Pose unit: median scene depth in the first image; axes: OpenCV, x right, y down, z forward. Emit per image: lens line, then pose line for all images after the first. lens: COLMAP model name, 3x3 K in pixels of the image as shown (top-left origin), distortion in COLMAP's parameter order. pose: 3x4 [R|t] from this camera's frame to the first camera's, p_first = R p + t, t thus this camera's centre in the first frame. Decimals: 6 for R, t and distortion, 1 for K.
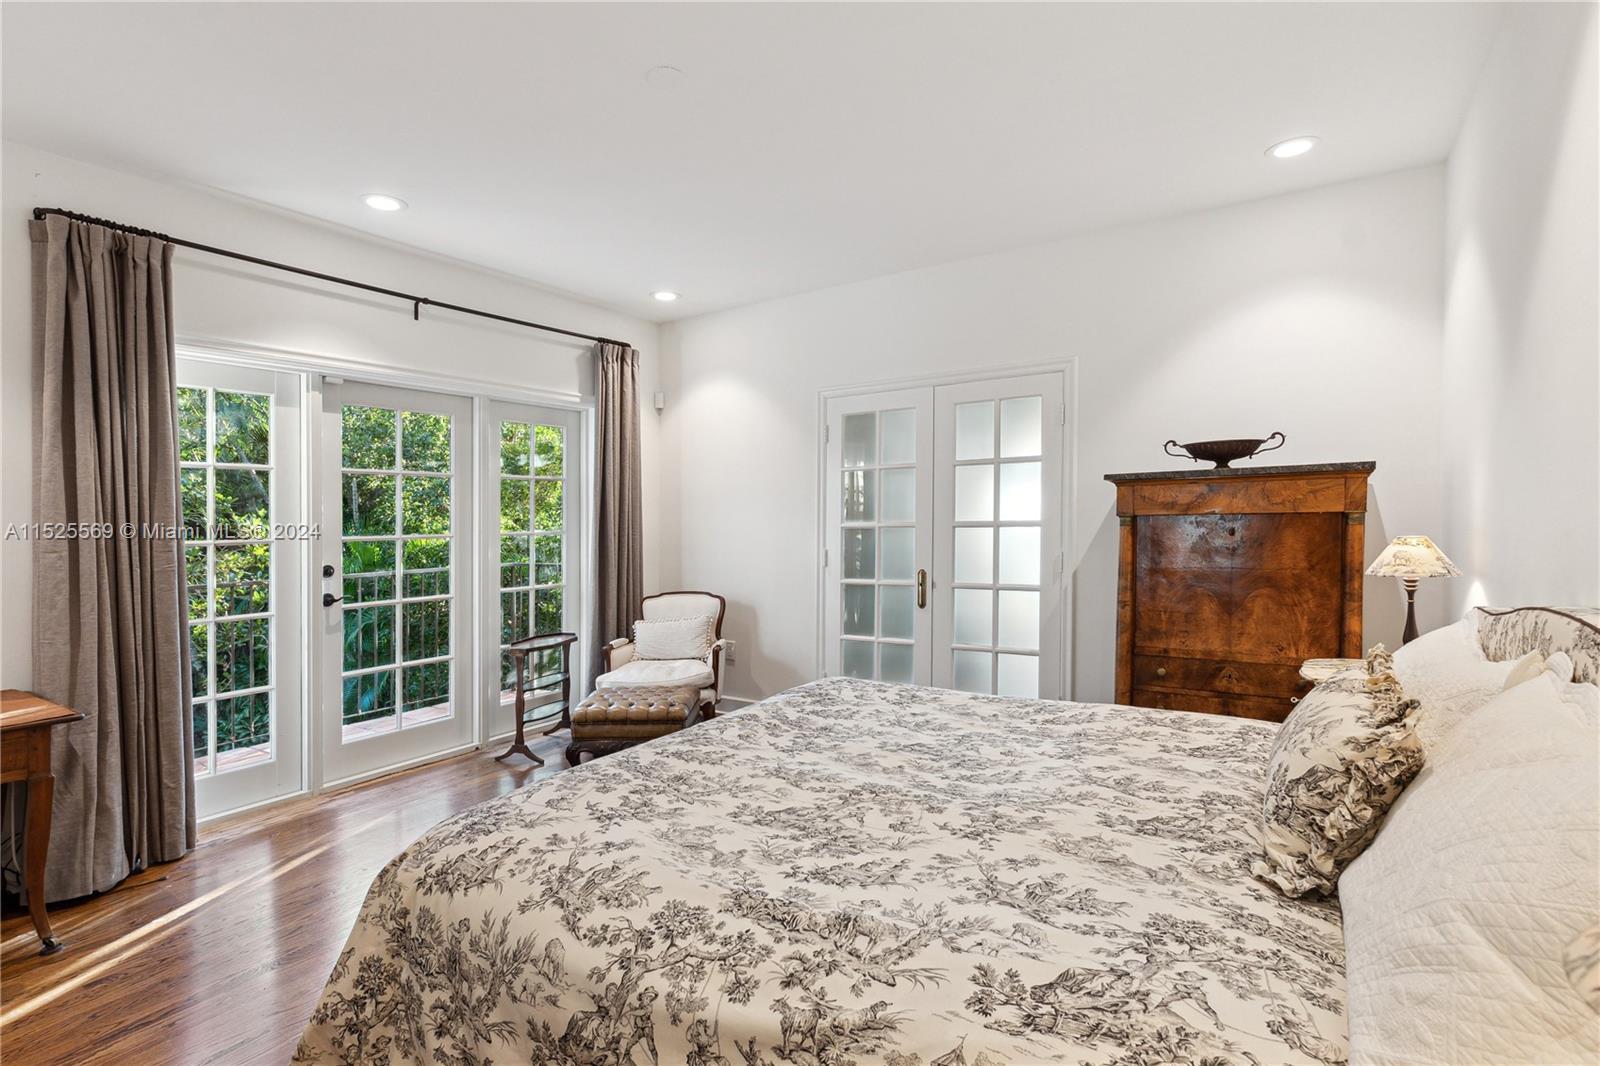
lens RADIAL K [[787.6, 0, 800.0], [0, 787.6, 533.0], [0, 0, 1]] dist [-0.012815, -0.000119]
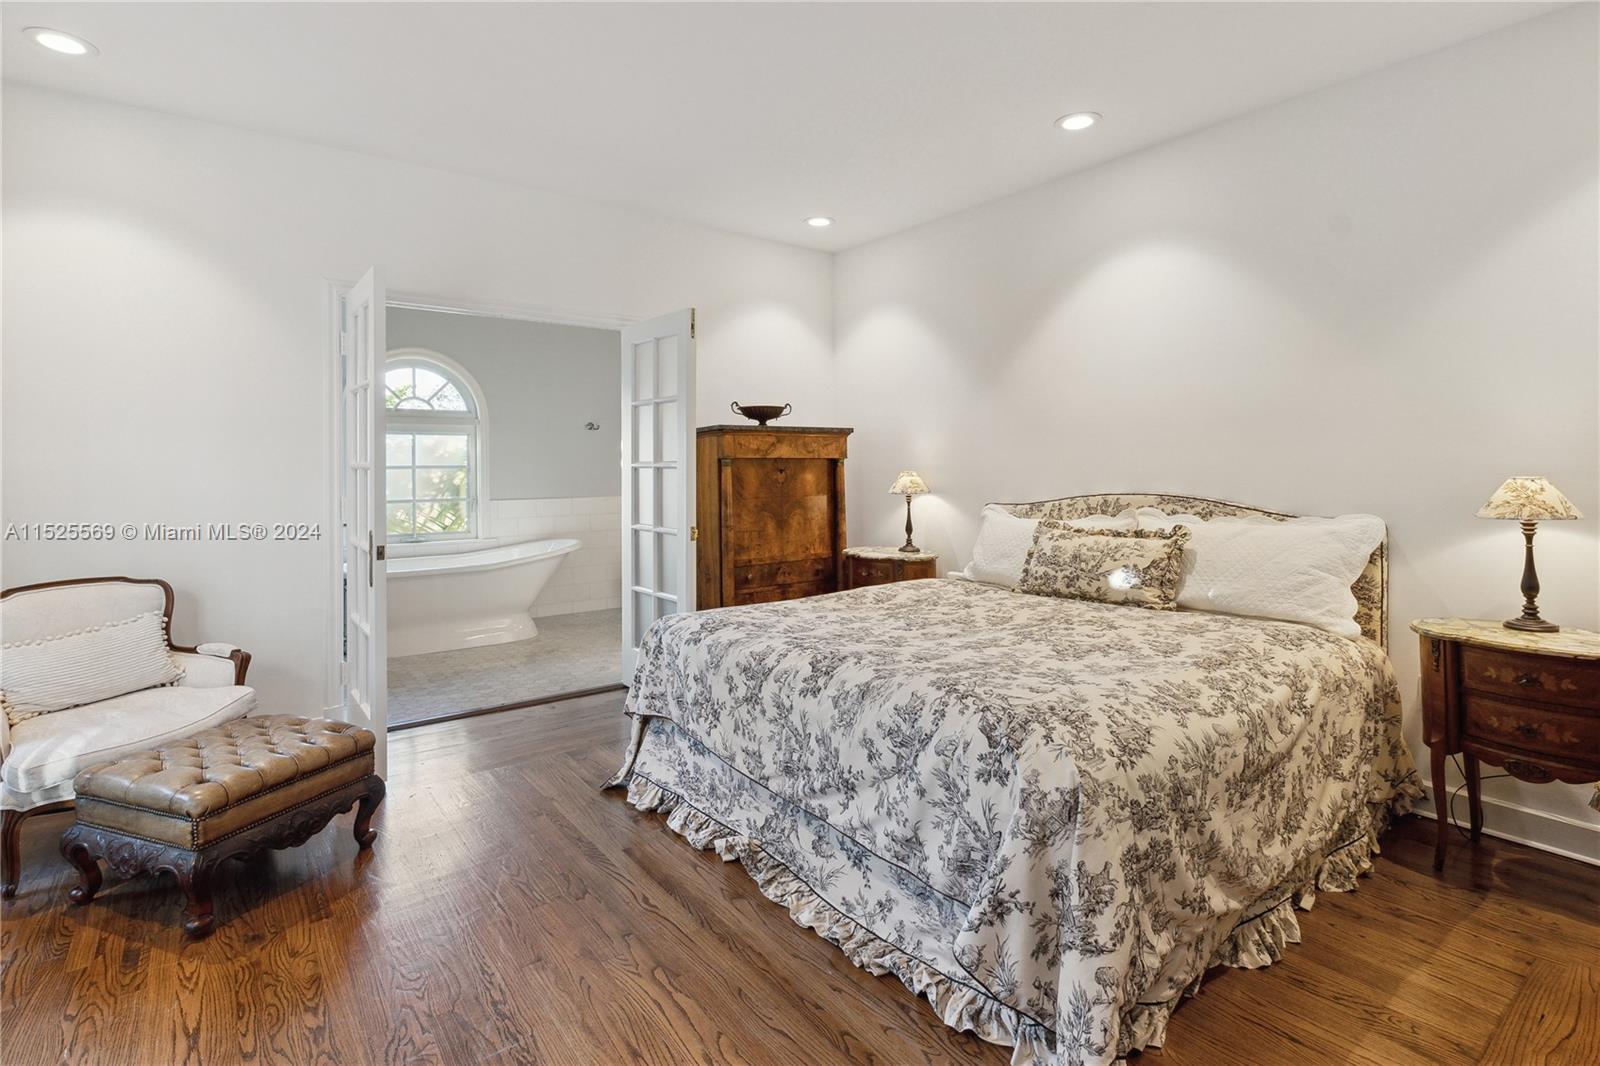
lens RADIAL K [[779.5, 0, 808.7], [0, 779.5, 509.5], [0, 0, 1]] dist [0.002018, 0.000047]
pose [[0.330435, -0.039945, 0.942983, -1.125701], [0.018944, 0.999183, 0.035687, 0.027236], [-0.943639, 0.006072, 0.330922, 0.716587]]
